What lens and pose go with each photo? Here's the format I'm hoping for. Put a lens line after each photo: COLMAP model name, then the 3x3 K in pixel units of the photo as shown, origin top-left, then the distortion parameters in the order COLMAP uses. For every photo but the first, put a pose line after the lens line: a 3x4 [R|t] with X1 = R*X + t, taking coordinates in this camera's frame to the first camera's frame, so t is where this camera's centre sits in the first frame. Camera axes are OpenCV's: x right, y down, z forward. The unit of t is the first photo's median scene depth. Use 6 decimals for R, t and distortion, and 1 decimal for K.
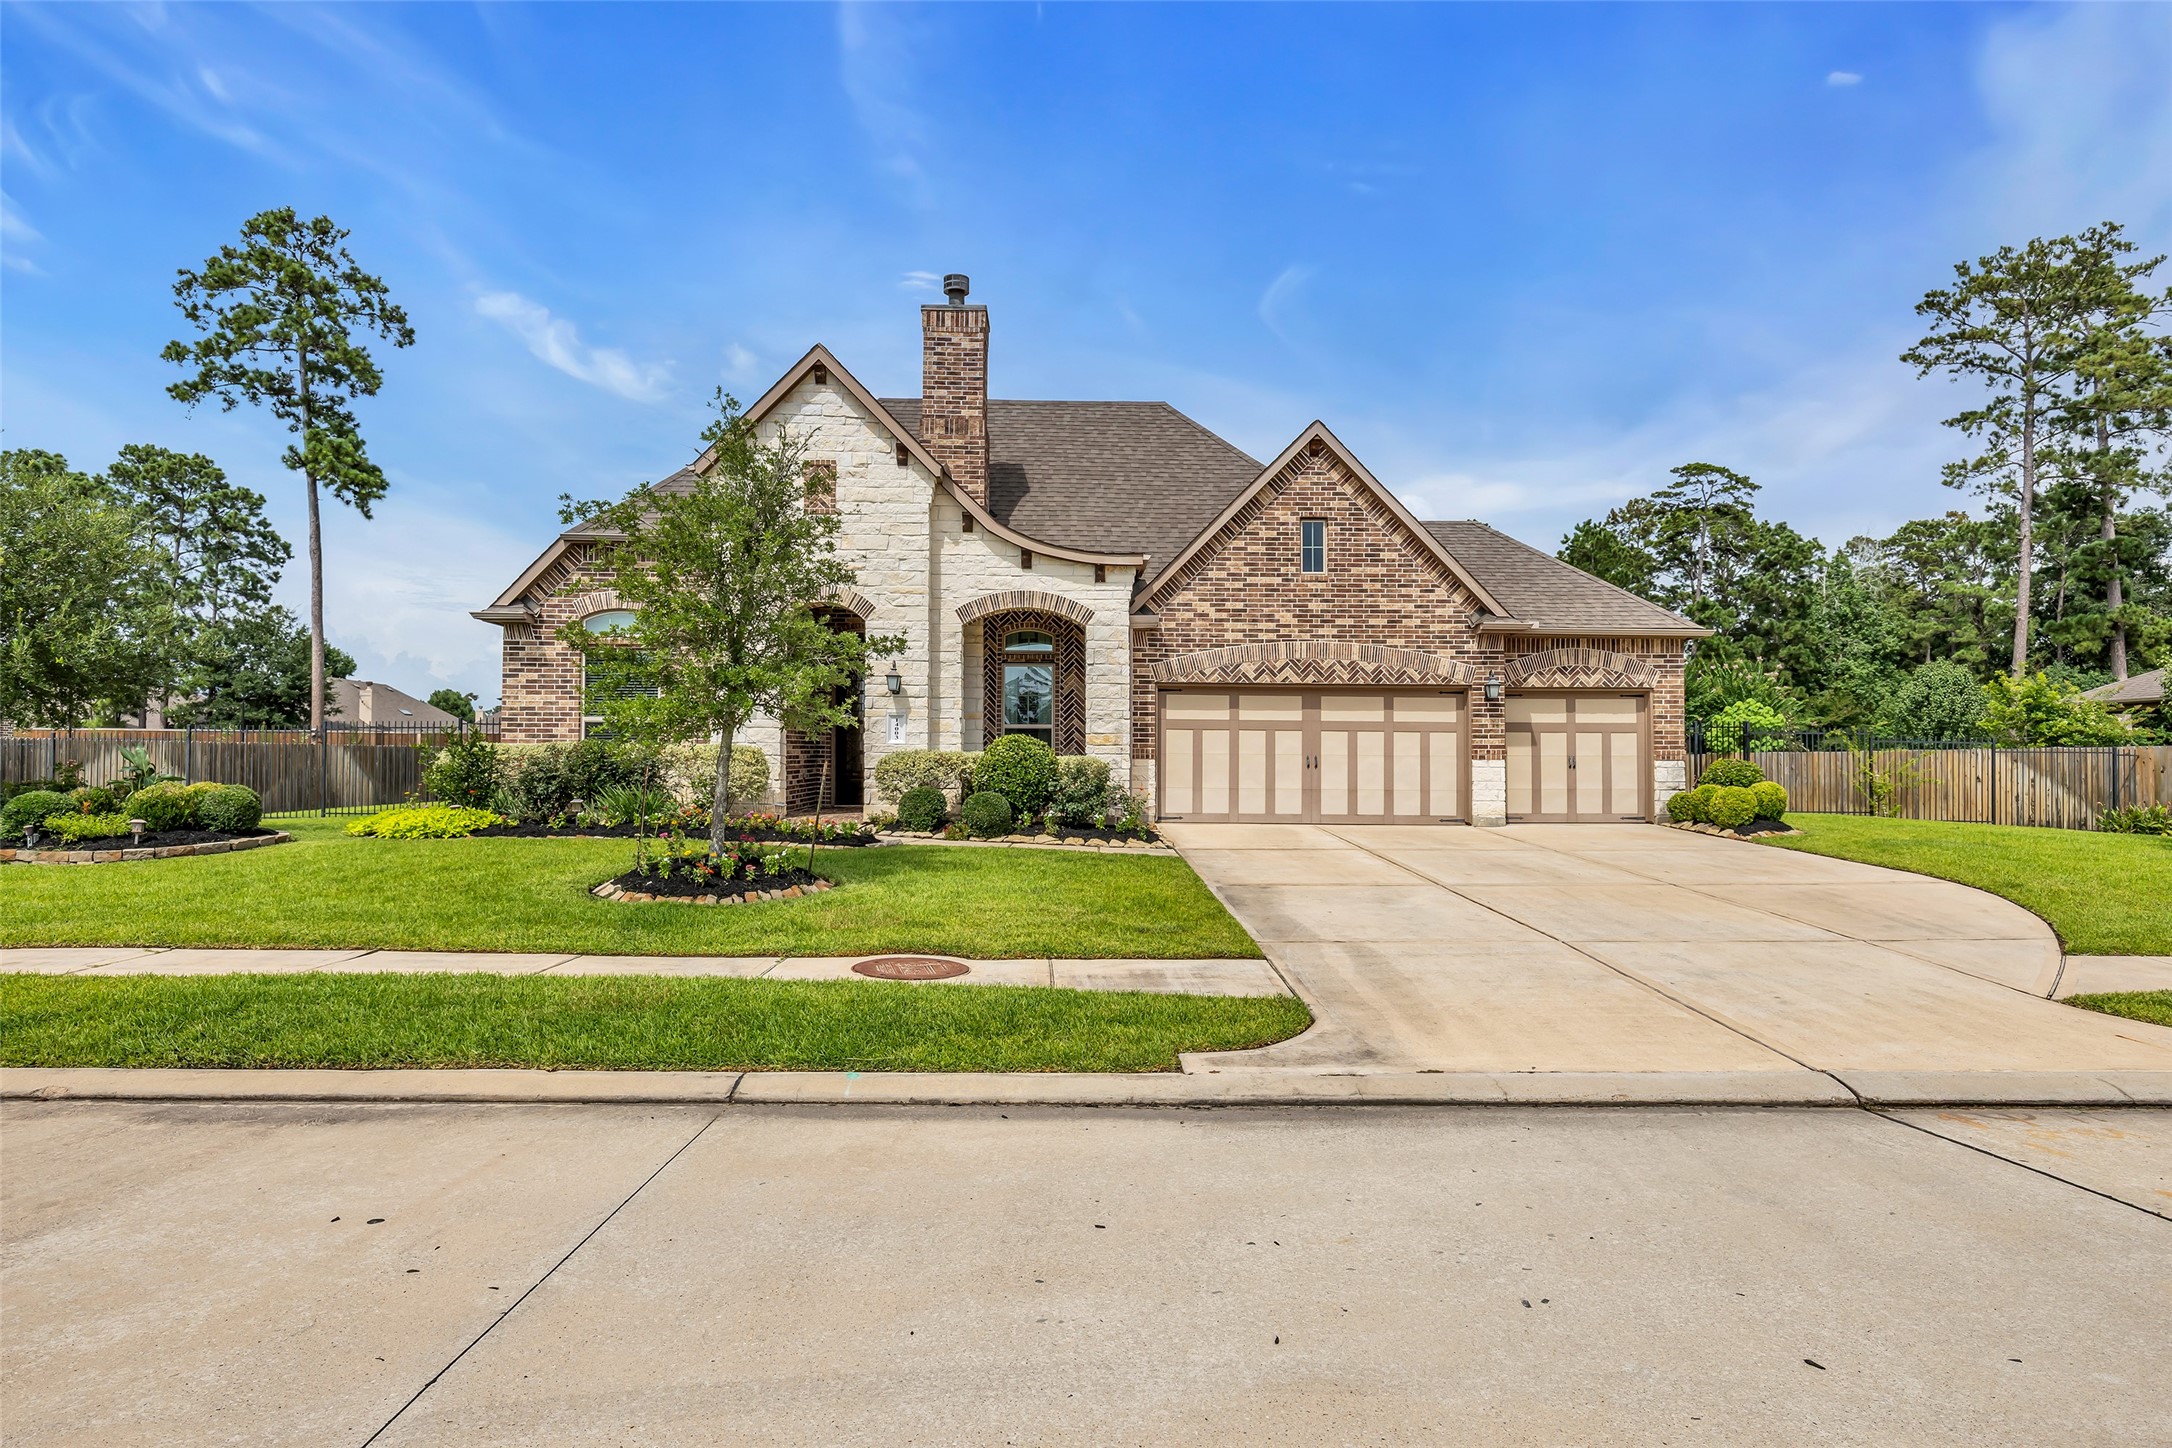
lens RADIAL K [[1235.7, 0, 1074.2], [0, 1235.7, 736.1], [0, 0, 1]] dist [-0.013391, -0.009150]
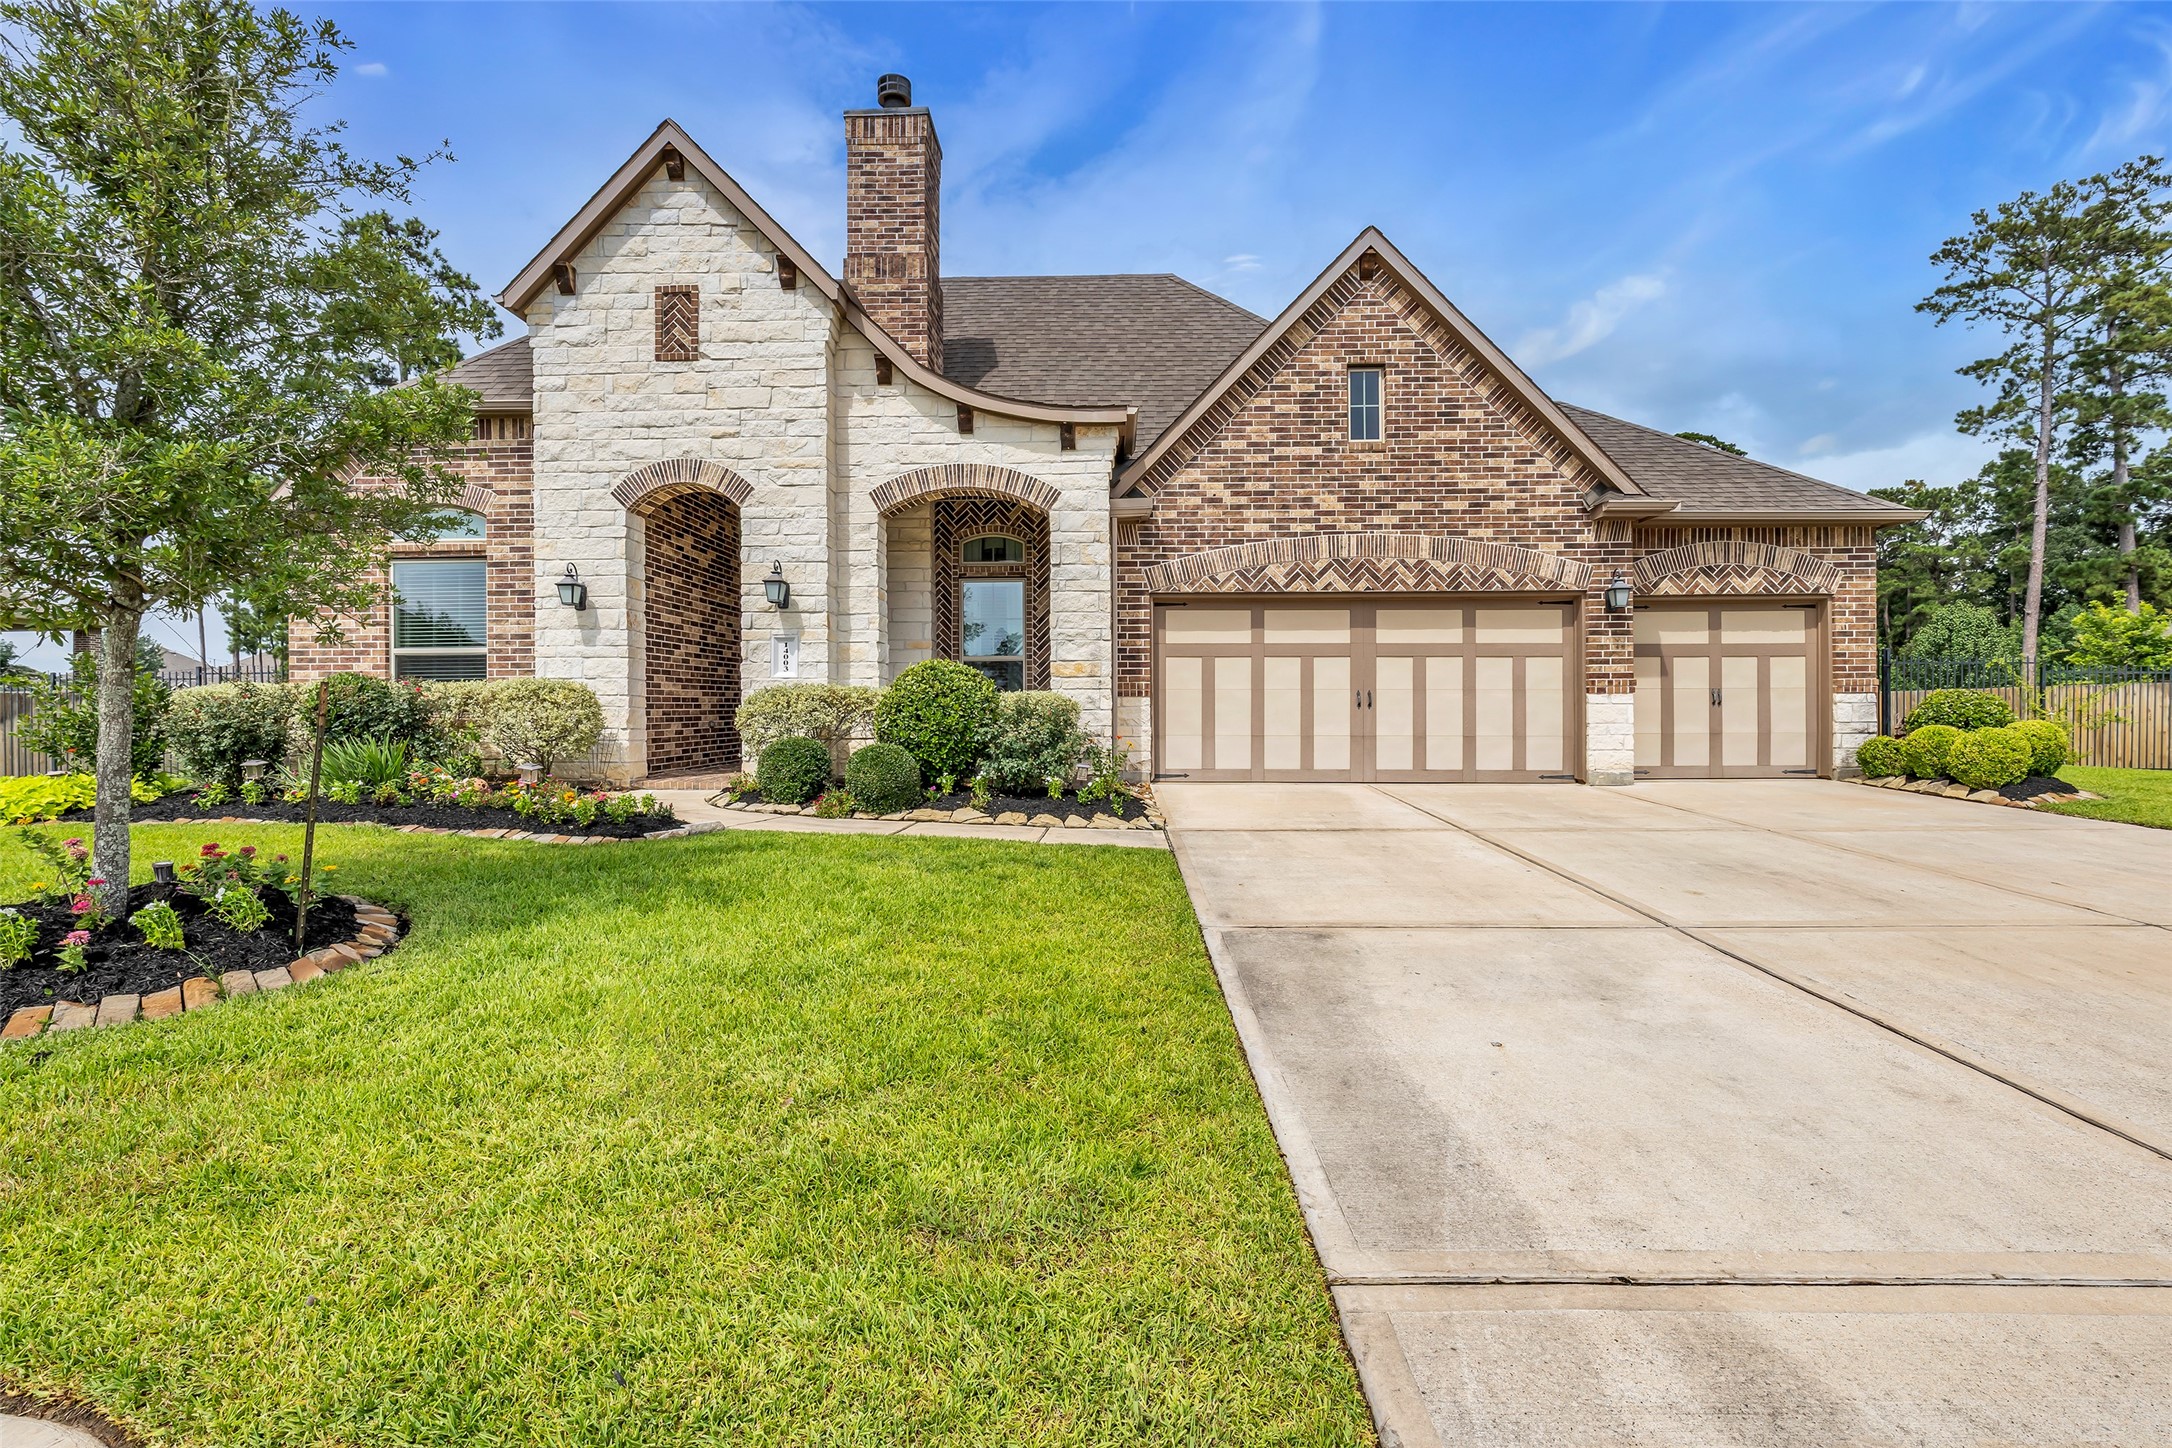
lens RADIAL K [[997.1, 0, 1072.9], [0, 997.1, 726.9], [0, 0, 1]] dist [-0.021342, 0.000816]
pose [[0.998403, -0.008056, -0.055911, 0.052125], [0.009932, 0.999394, 0.033357, 0.016145], [0.055609, -0.033859, 0.997878, 0.398152]]
